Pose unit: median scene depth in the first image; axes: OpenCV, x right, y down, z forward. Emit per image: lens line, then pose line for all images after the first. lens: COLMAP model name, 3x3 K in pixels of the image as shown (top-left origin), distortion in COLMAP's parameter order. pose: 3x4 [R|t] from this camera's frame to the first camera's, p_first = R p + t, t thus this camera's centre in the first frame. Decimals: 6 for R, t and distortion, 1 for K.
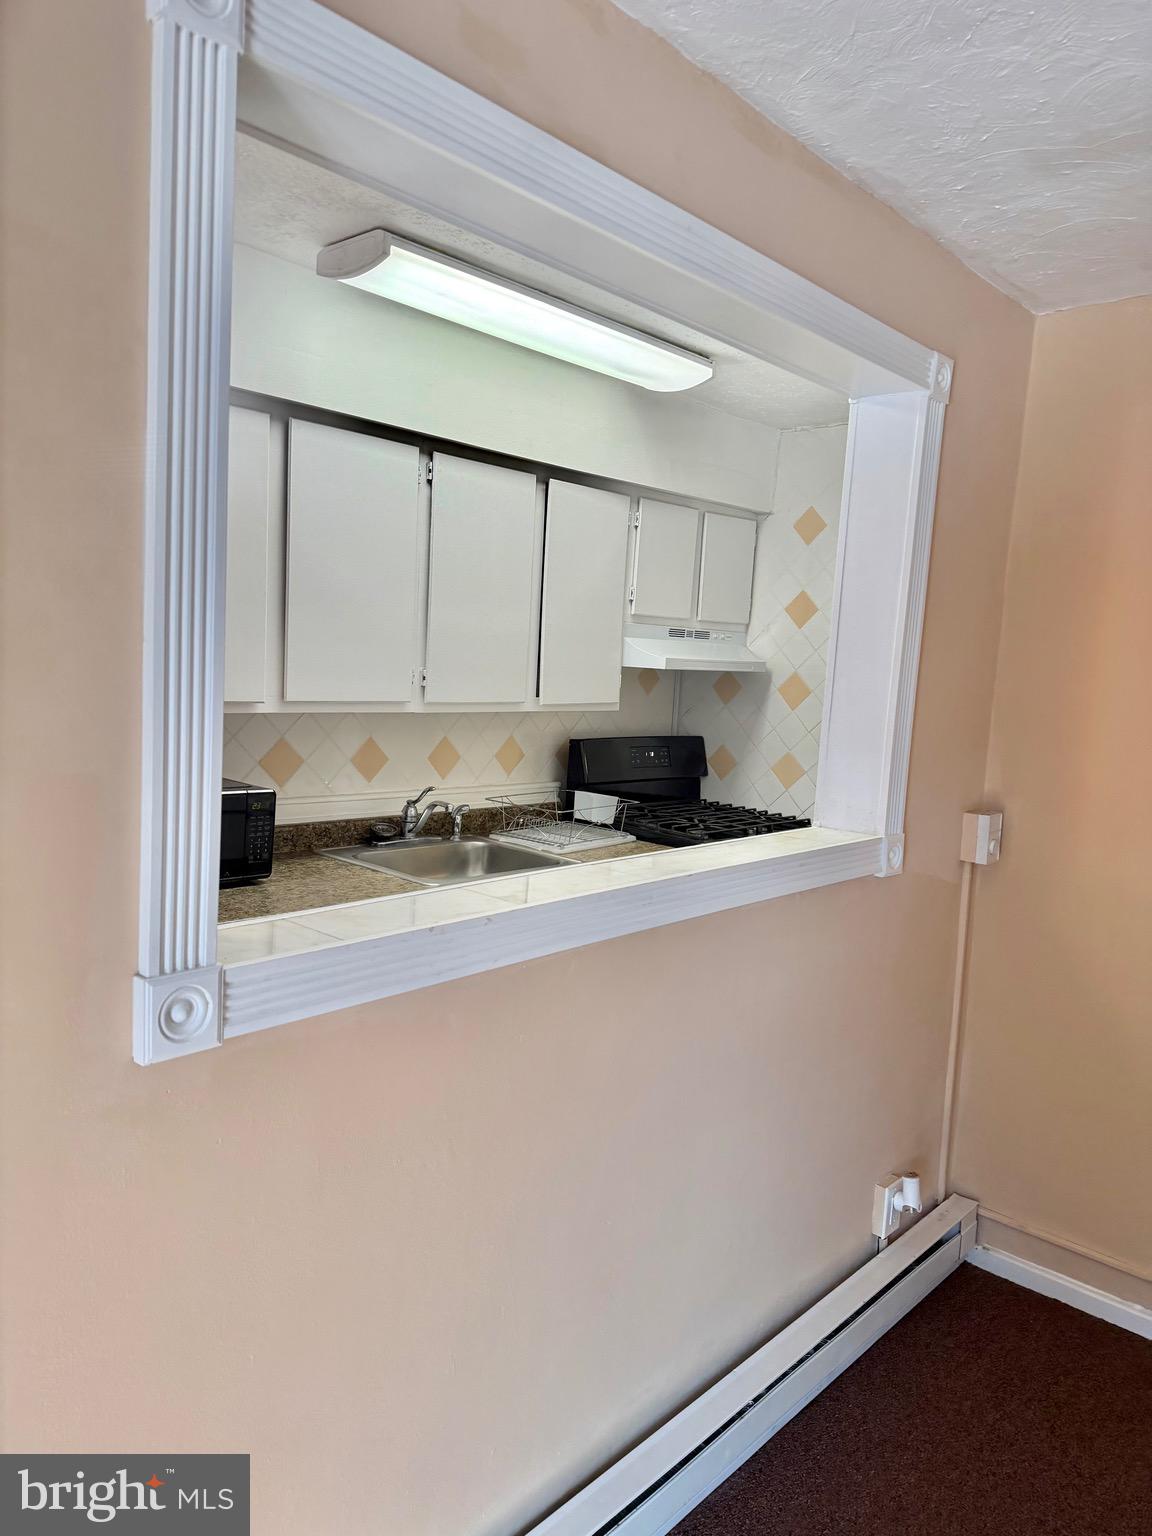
lens RADIAL K [[1078.5, 0, 575.4], [0, 1078.5, 776.2], [0, 0, 1]] dist [0.044733, -0.063956]
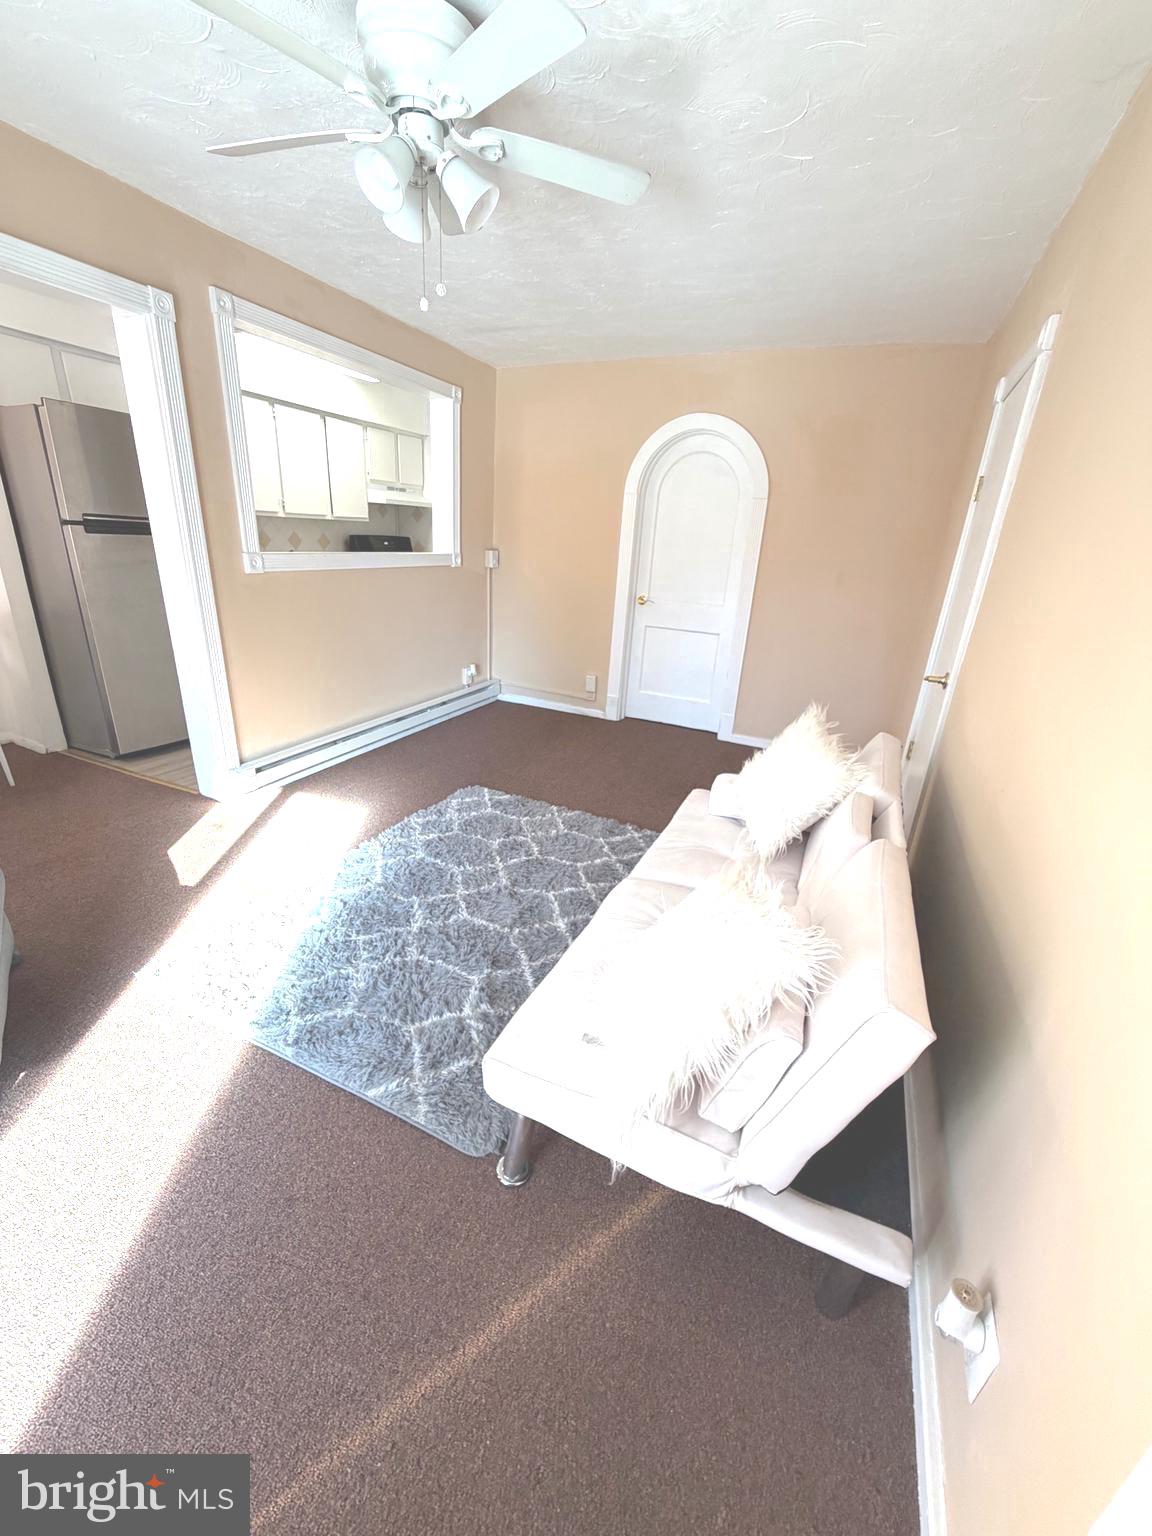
lens RADIAL K [[613.5, 0, 578.3], [0, 613.5, 768.0], [0, 0, 1]] dist [-0.000892, -0.000038]
pose [[0.948730, -0.109829, 0.296393, 0.021200], [0.026211, 0.961799, 0.272498, 0.135453], [-0.314999, -0.250759, 0.915366, -0.697943]]
